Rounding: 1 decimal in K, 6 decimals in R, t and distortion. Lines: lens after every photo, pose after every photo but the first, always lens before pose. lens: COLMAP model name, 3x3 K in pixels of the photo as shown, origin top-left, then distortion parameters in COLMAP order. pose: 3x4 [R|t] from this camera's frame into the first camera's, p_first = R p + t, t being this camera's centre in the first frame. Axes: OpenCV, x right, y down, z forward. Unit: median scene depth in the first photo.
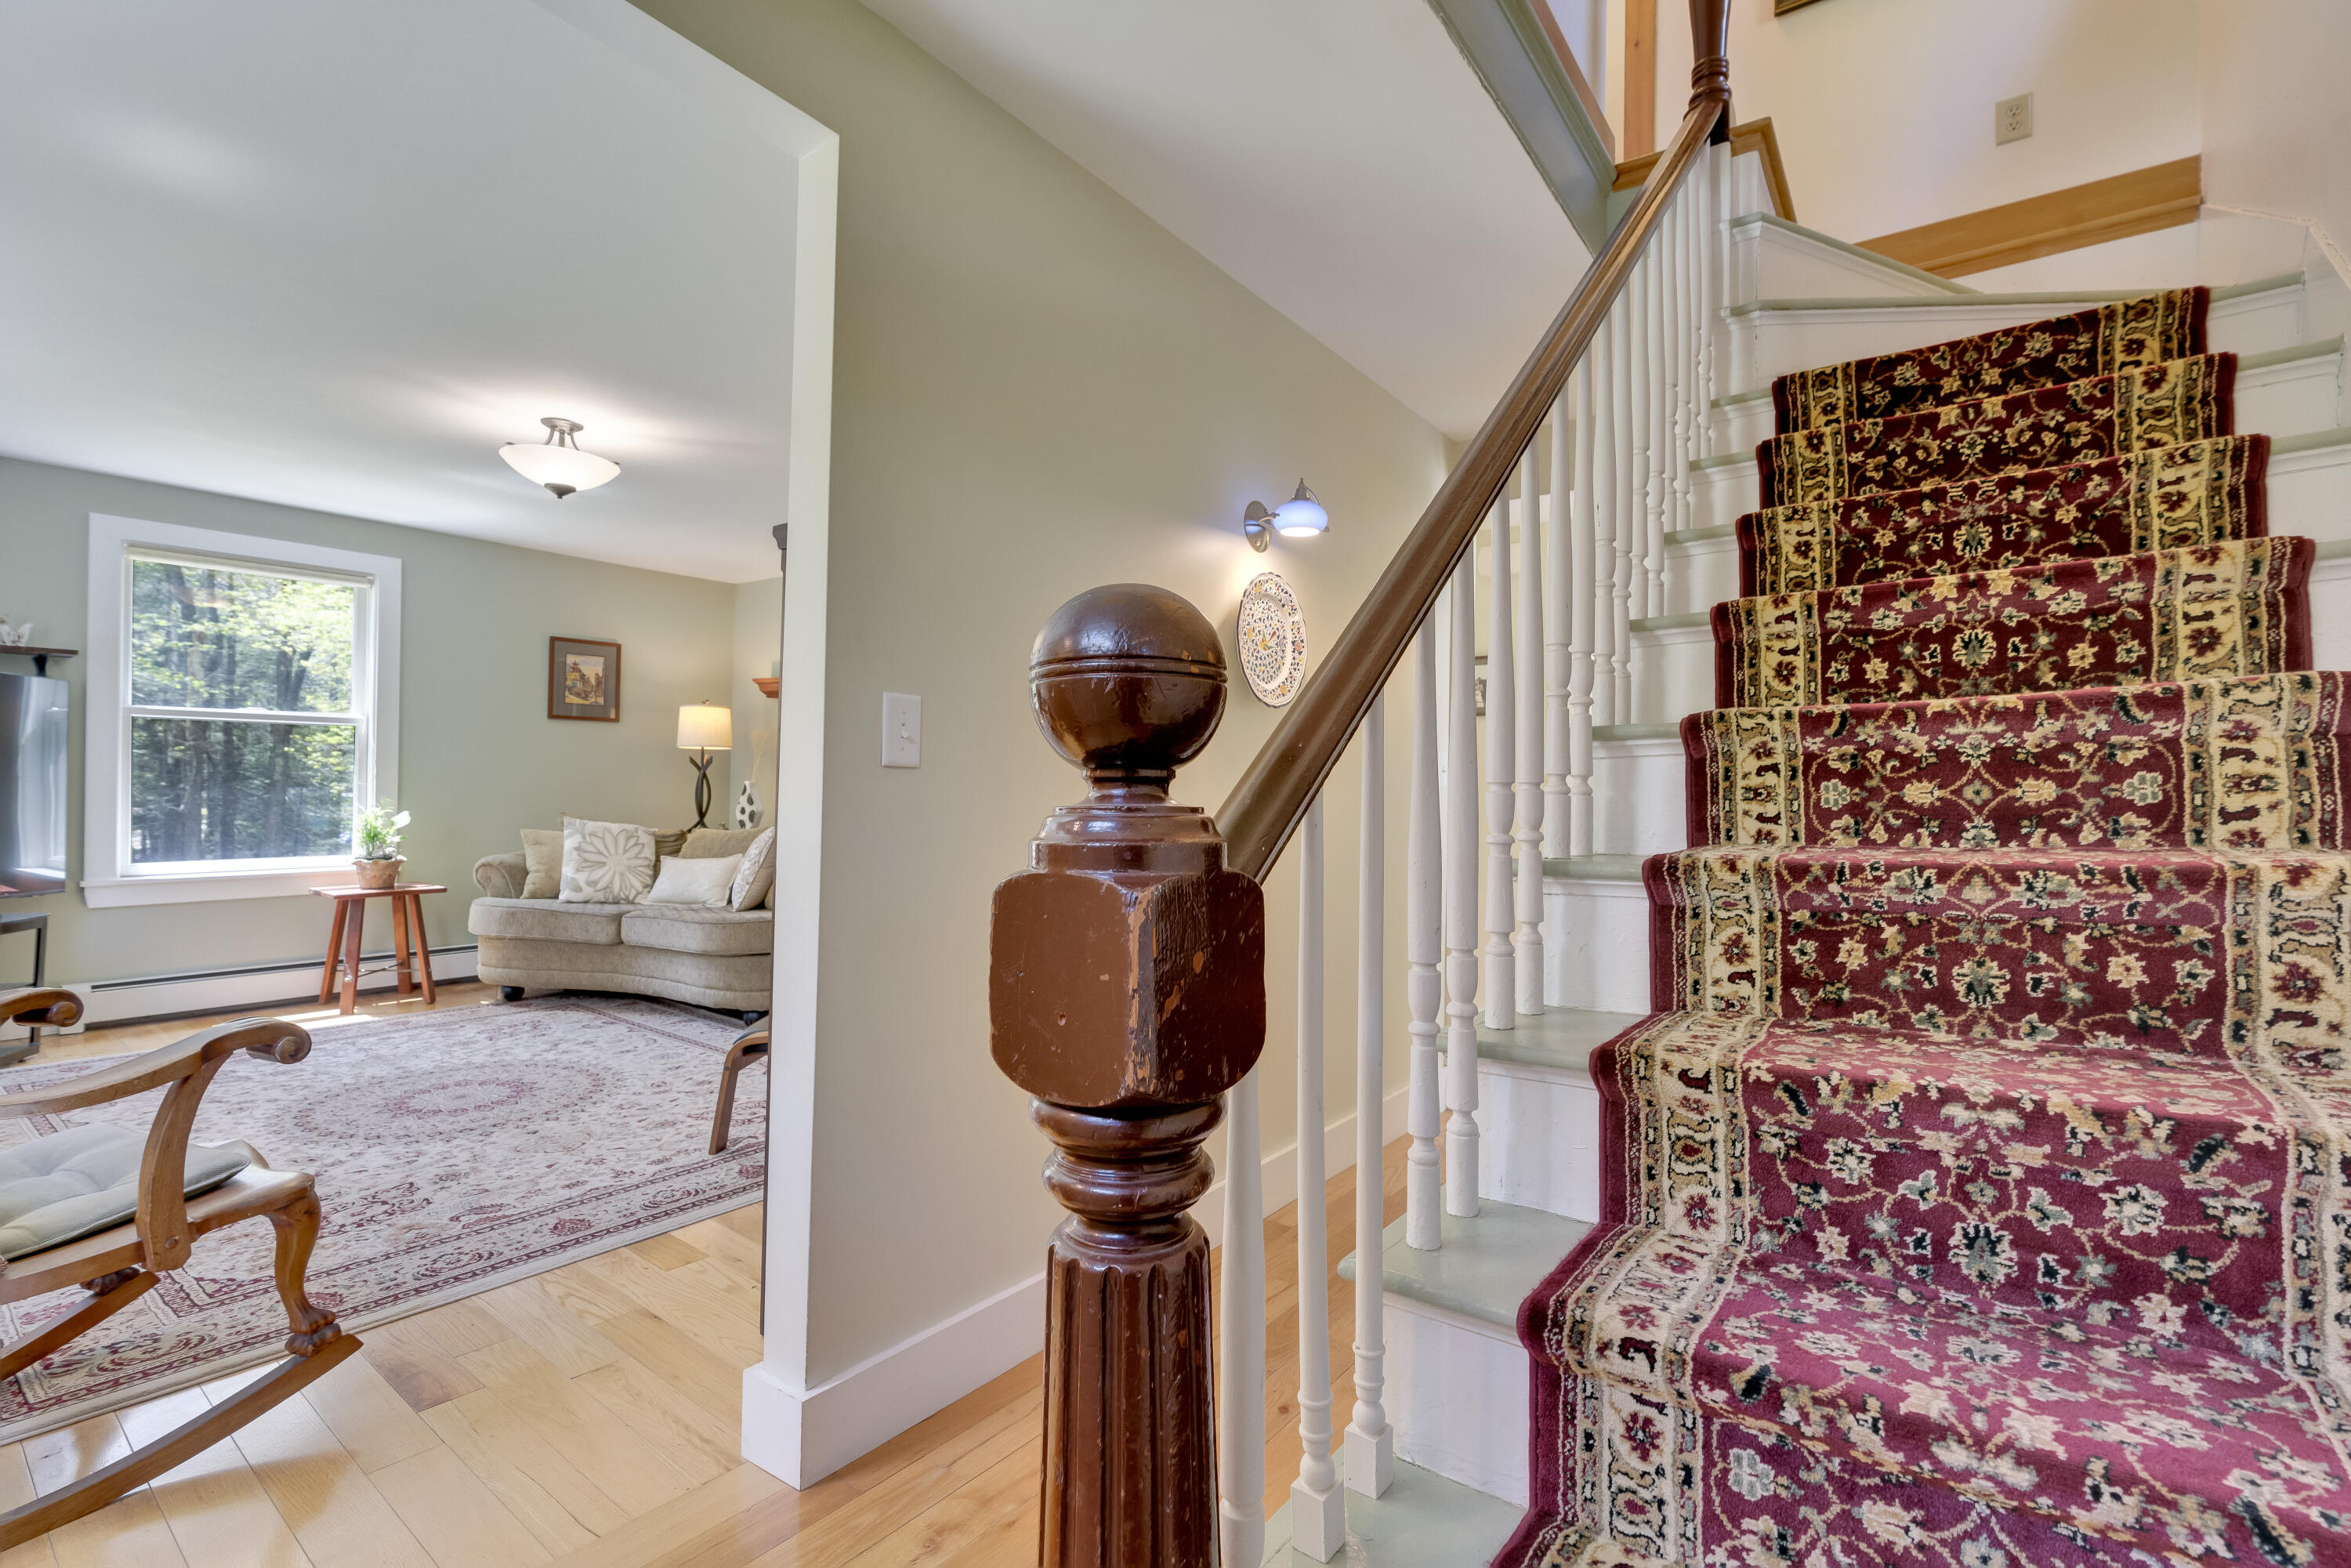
lens RADIAL K [[1076.0, 0, 1203.6], [0, 1076.0, 794.7], [0, 0, 1]] dist [-0.014979, 0.004809]
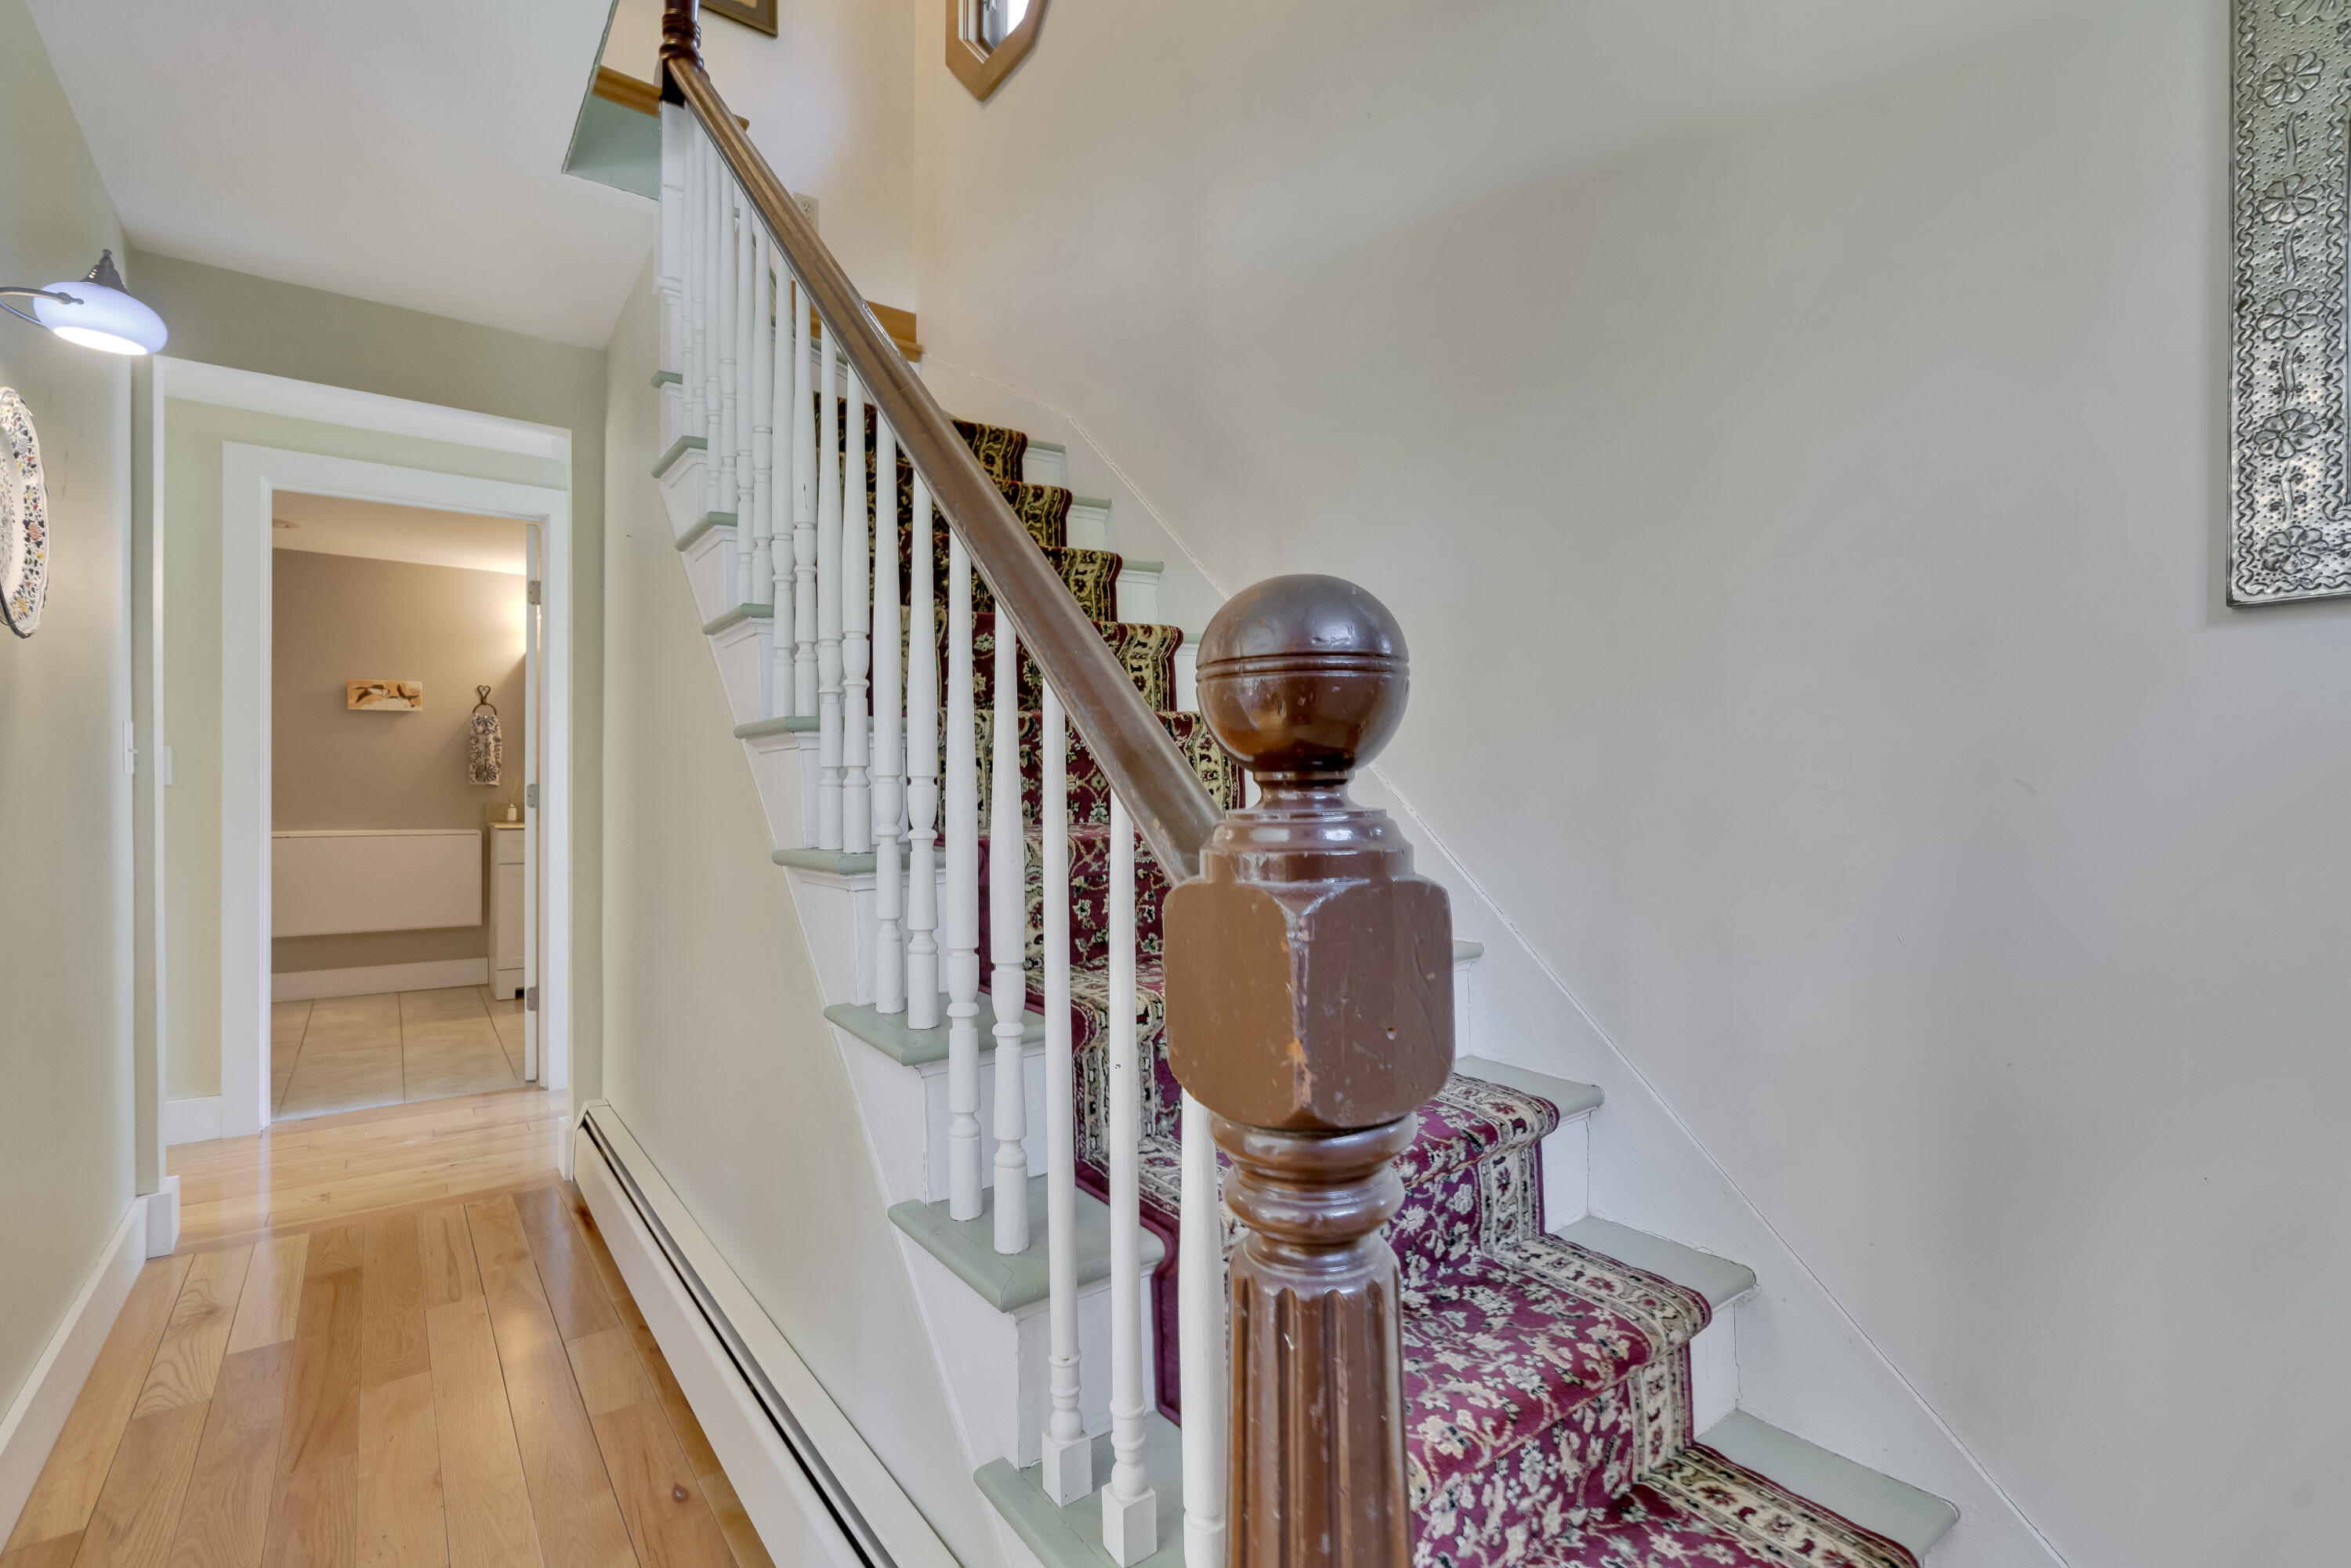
lens RADIAL K [[1093.2, 0, 1191.2], [0, 1093.2, 805.2], [0, 0, 1]] dist [0.002131, 0.000332]
pose [[0.262023, -0.031415, 0.964550, -0.666851], [0.006633, 0.999505, 0.030752, -0.015877], [-0.965039, -0.001660, 0.262101, 0.548399]]
